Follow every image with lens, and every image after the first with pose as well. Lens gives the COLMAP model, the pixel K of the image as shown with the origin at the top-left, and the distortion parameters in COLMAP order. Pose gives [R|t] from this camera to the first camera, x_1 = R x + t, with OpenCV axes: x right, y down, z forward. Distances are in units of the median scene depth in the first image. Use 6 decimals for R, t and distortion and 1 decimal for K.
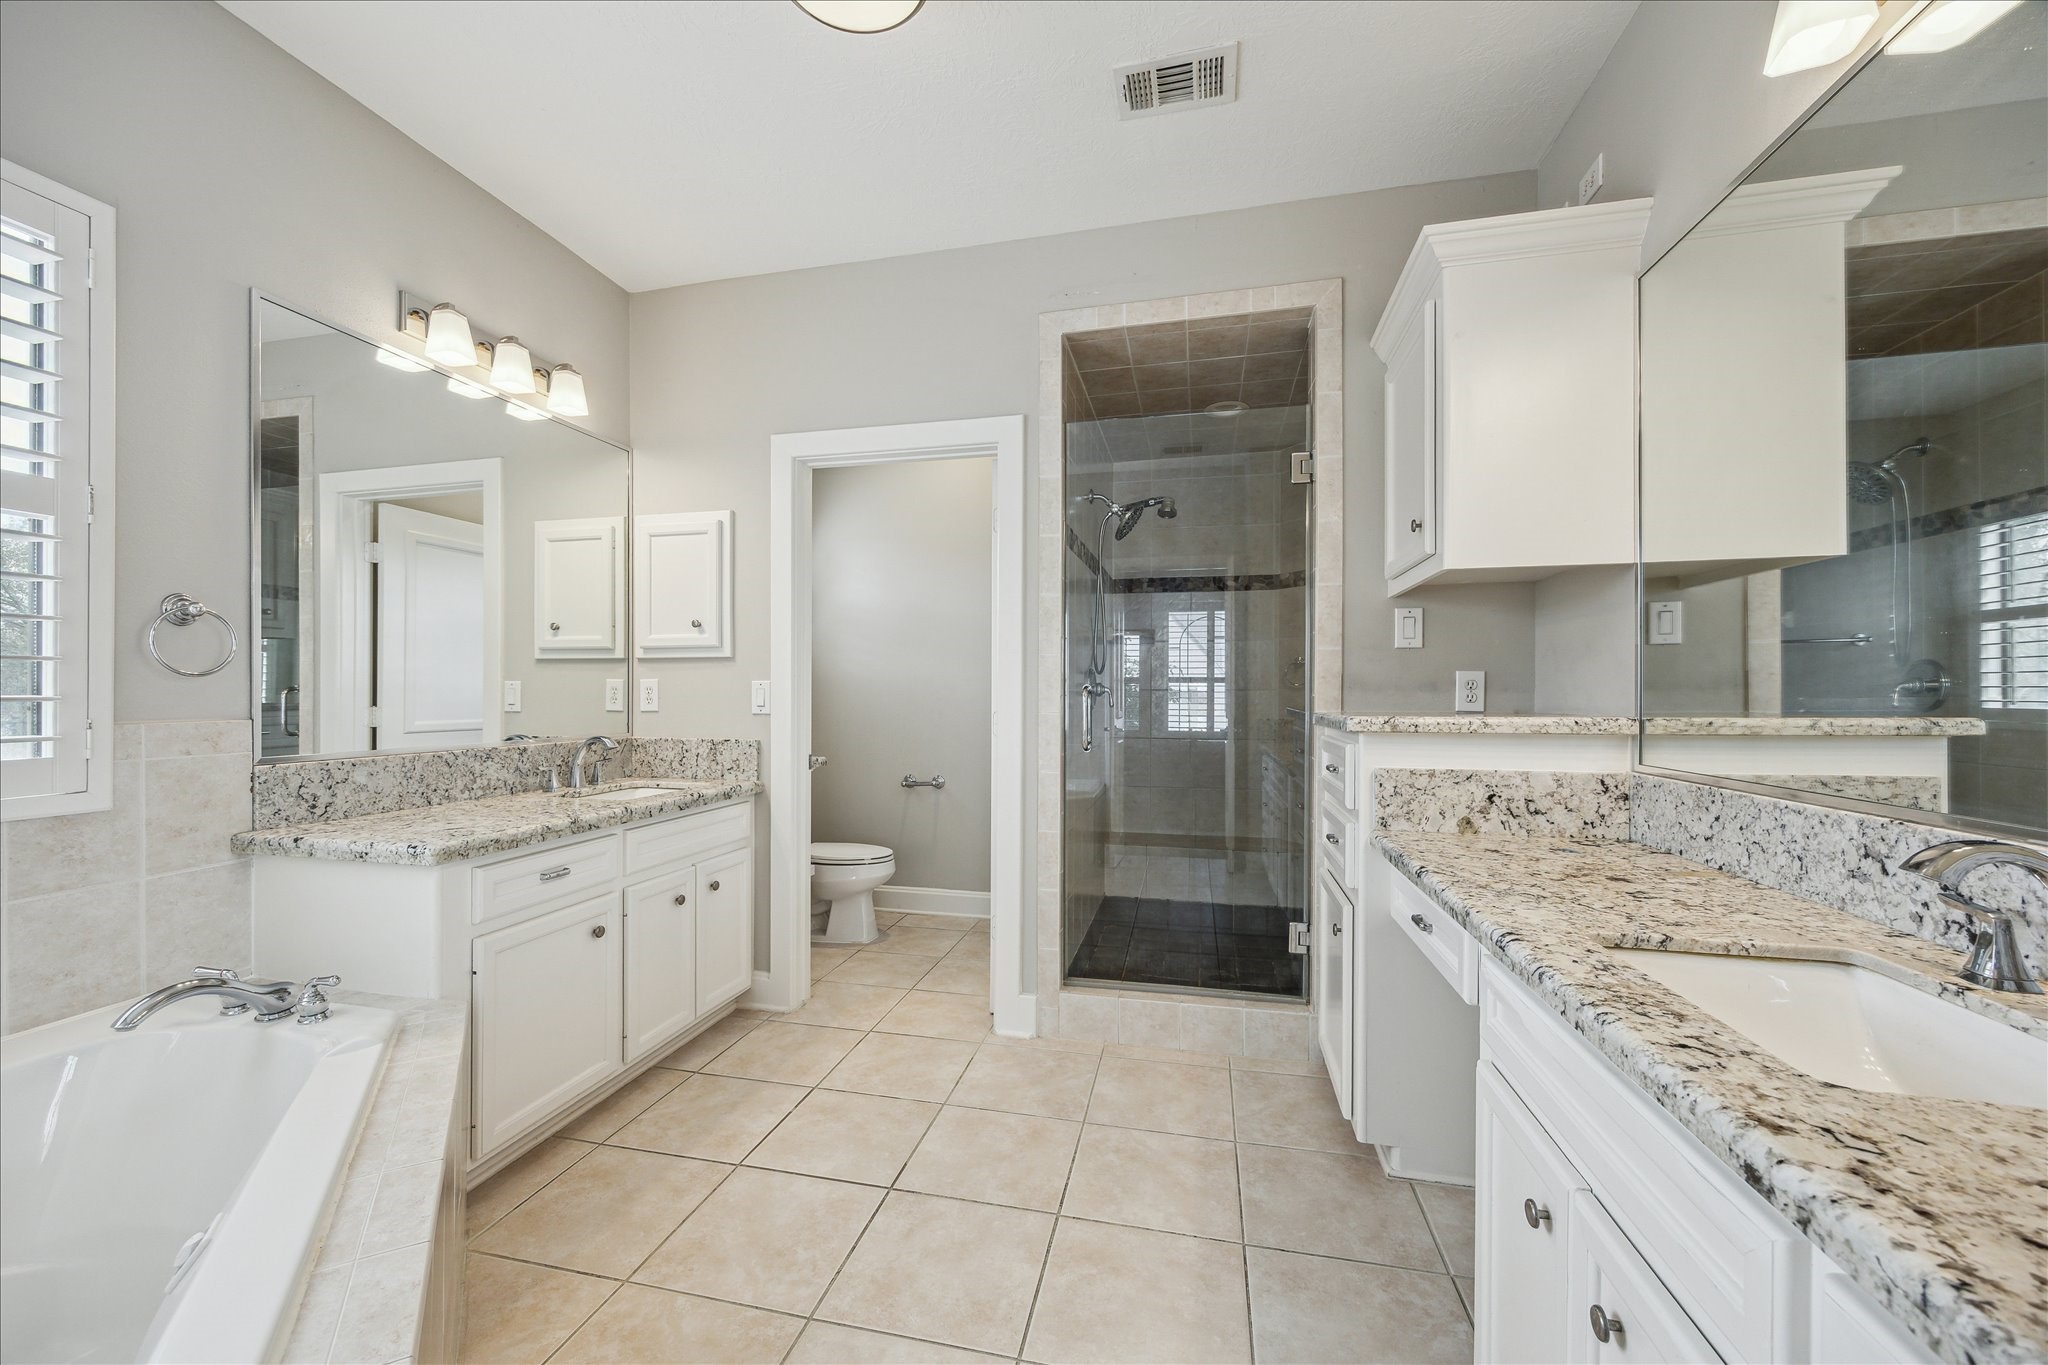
lens RADIAL K [[797.2, 0, 1013.3], [0, 797.2, 681.1], [0, 0, 1]] dist [-0.001041, 0.000107]
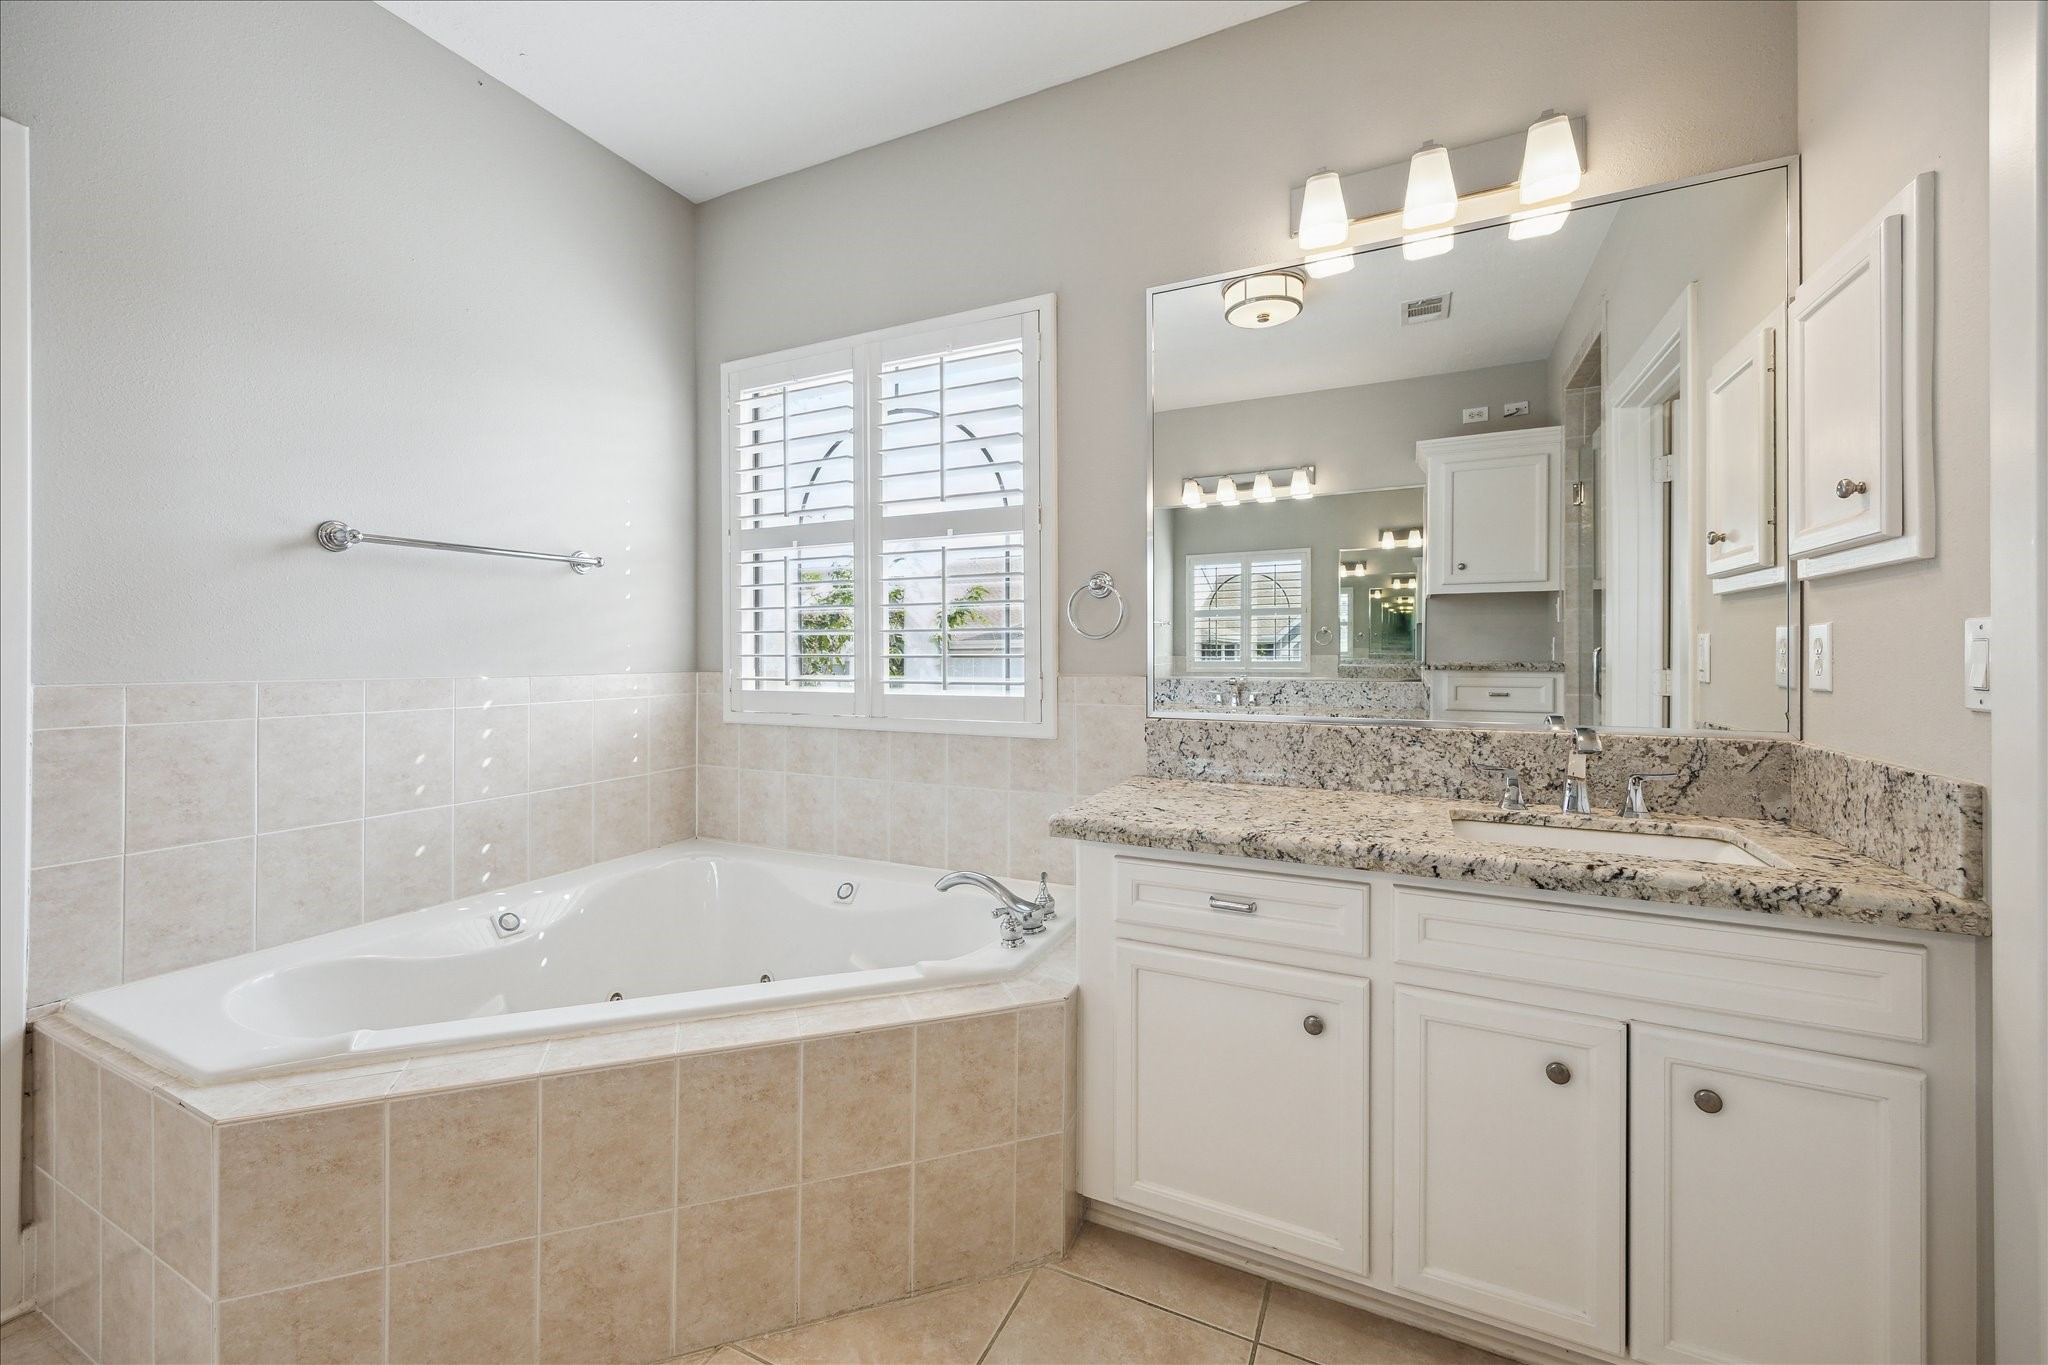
lens RADIAL K [[820.1, 0, 993.0], [0, 820.1, 648.0], [0, 0, 1]] dist [0.002149, 0.000228]
pose [[-0.232544, -0.005628, -0.972570, 0.168468], [0.015391, 0.999837, -0.009466, 0.012727], [0.972464, -0.017170, -0.232419, 0.832410]]
